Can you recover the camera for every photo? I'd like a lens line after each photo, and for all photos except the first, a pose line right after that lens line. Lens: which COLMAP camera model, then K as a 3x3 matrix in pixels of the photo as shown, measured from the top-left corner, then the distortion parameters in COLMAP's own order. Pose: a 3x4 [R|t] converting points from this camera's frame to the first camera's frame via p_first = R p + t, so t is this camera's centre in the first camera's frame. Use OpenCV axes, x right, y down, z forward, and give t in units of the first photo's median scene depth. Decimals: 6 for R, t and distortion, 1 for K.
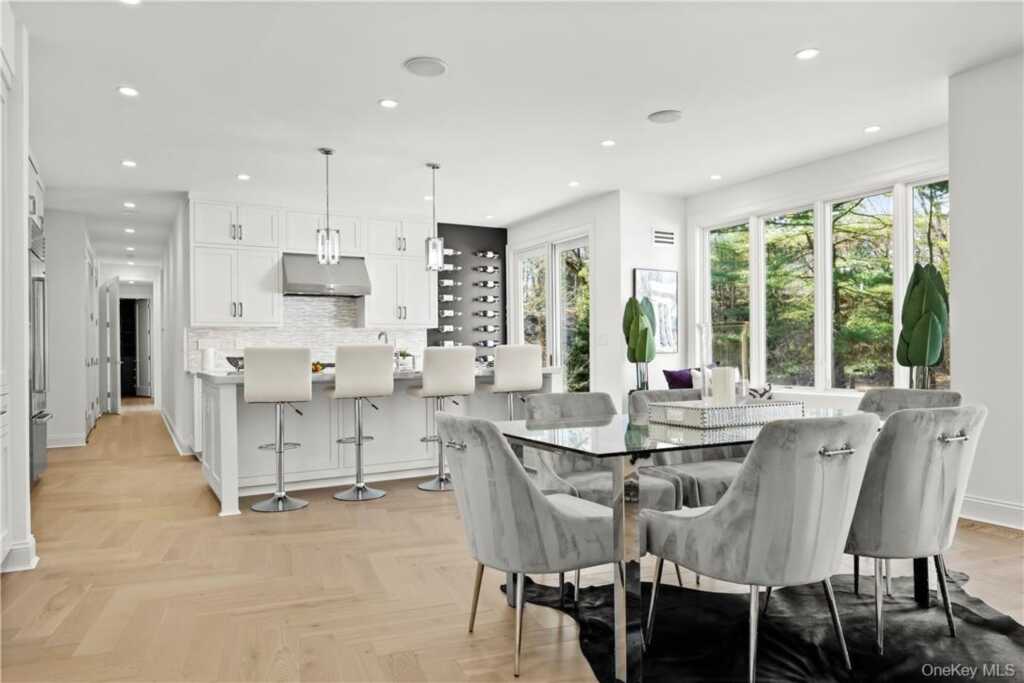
lens RADIAL K [[680.8, 0, 510.4], [0, 680.8, 346.5], [0, 0, 1]] dist [-0.007258, 0.002361]
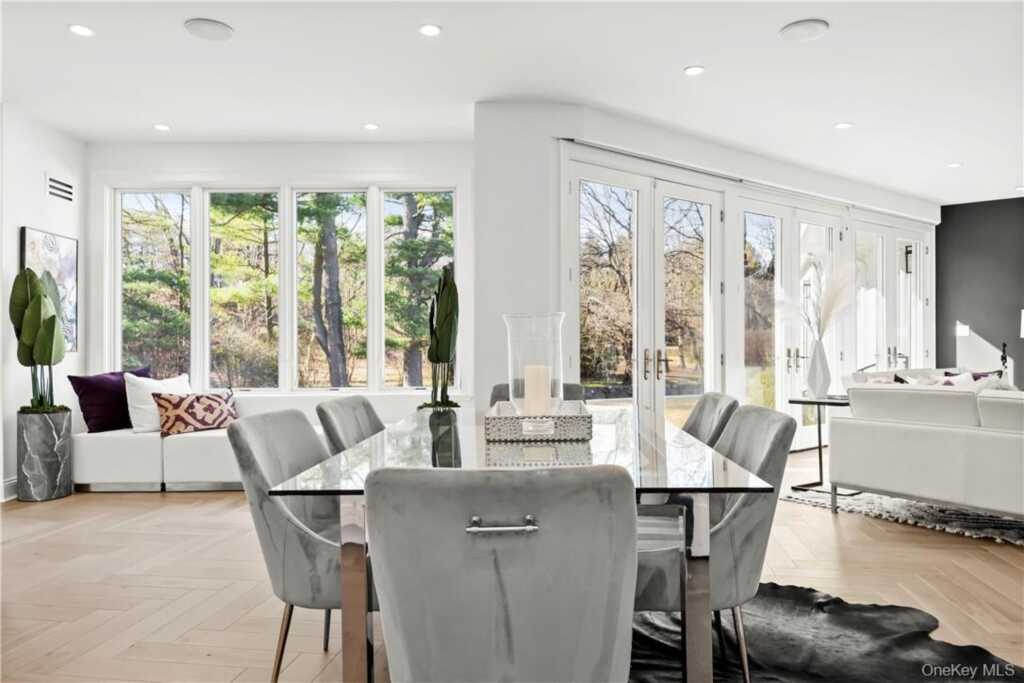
lens RADIAL K [[680.8, 0, 511.6], [0, 680.8, 338.1], [0, 0, 1]] dist [-0.007258, 0.002361]
pose [[0.472465, 0.014804, 0.881225, -0.186463], [-0.005423, 0.999889, -0.013890, 0.003099], [-0.881333, 0.001784, 0.472492, 0.260319]]
